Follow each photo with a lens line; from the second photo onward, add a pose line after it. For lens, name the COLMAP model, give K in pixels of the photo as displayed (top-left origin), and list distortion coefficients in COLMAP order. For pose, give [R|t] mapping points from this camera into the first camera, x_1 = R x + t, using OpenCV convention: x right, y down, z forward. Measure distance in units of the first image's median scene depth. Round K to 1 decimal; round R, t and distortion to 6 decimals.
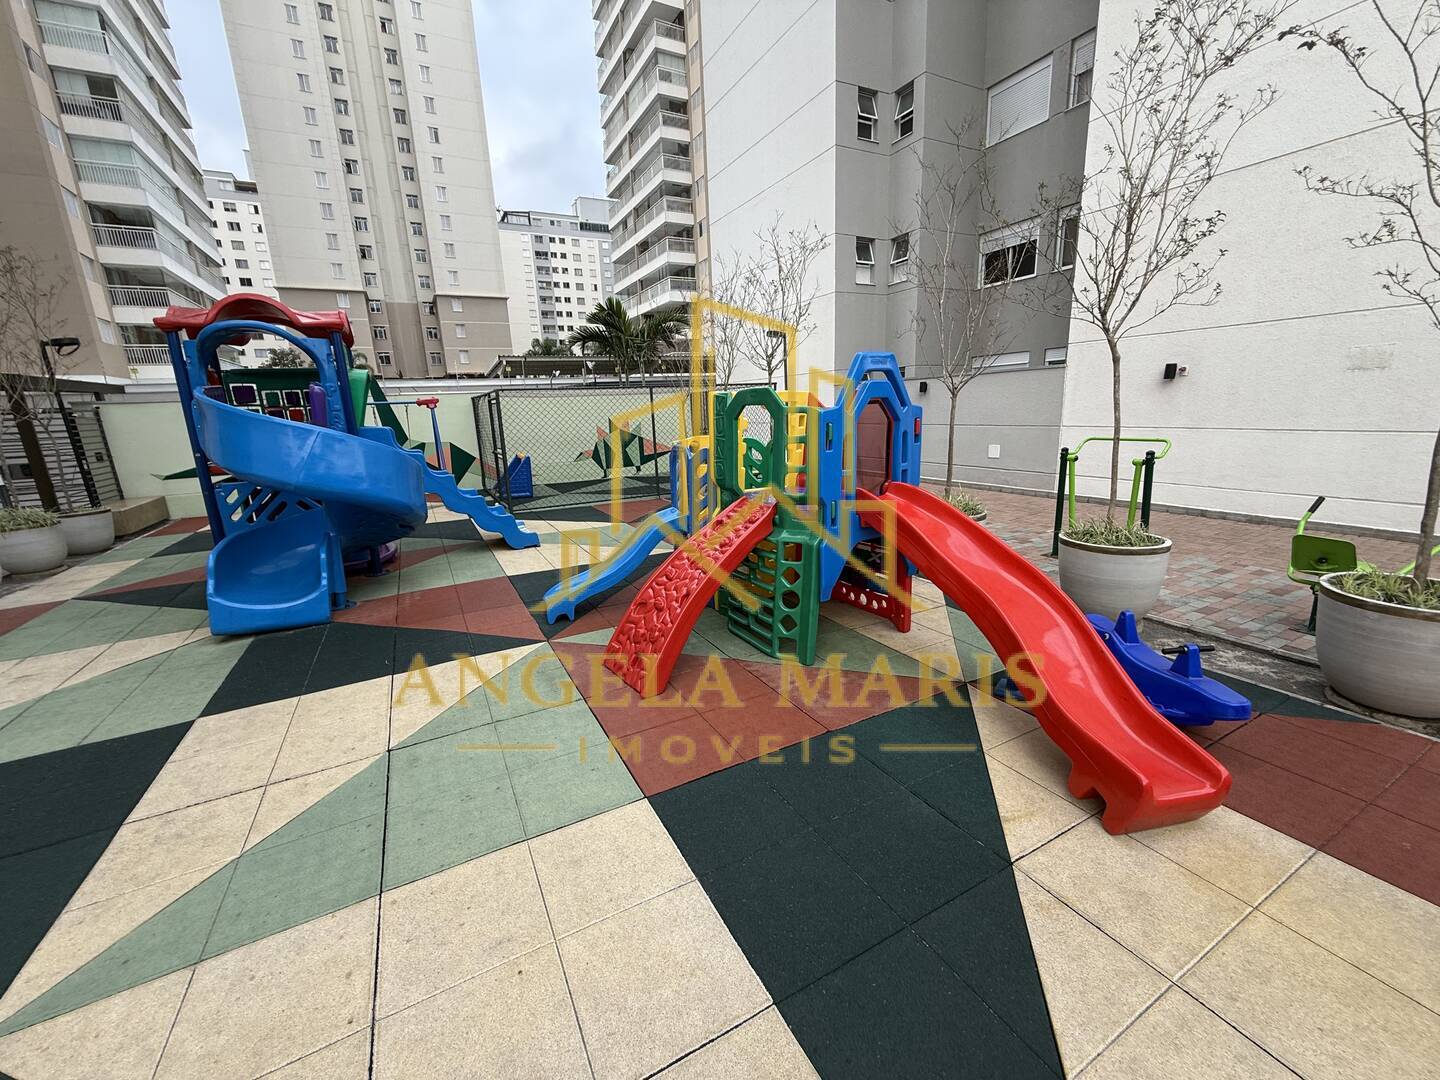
lens RADIAL K [[573.5, 0, 717.5], [0, 573.5, 537.7], [0, 0, 1]] dist [0.000748, -0.000047]
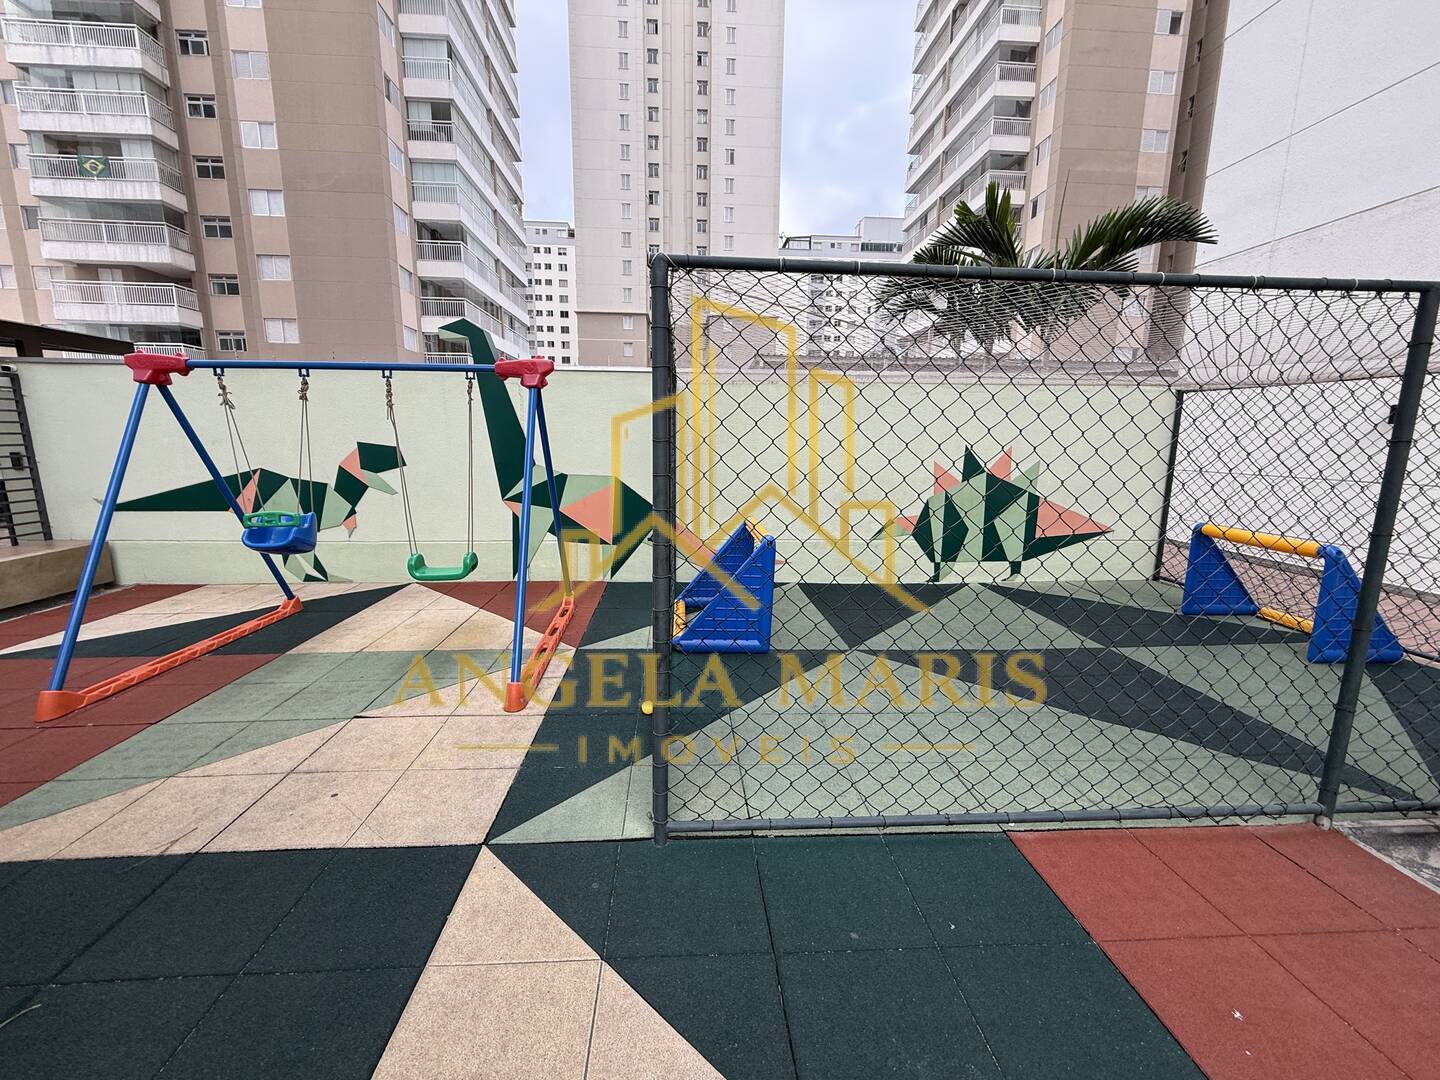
lens RADIAL K [[573.5, 0, 717.5], [0, 573.5, 537.7], [0, 0, 1]] dist [0.000748, -0.000047]
pose [[0.911126, 0.120847, -0.394011, -0.066609], [-0.140558, 0.989840, -0.021440, -0.039038], [0.387417, 0.074916, 0.918856, 0.199930]]
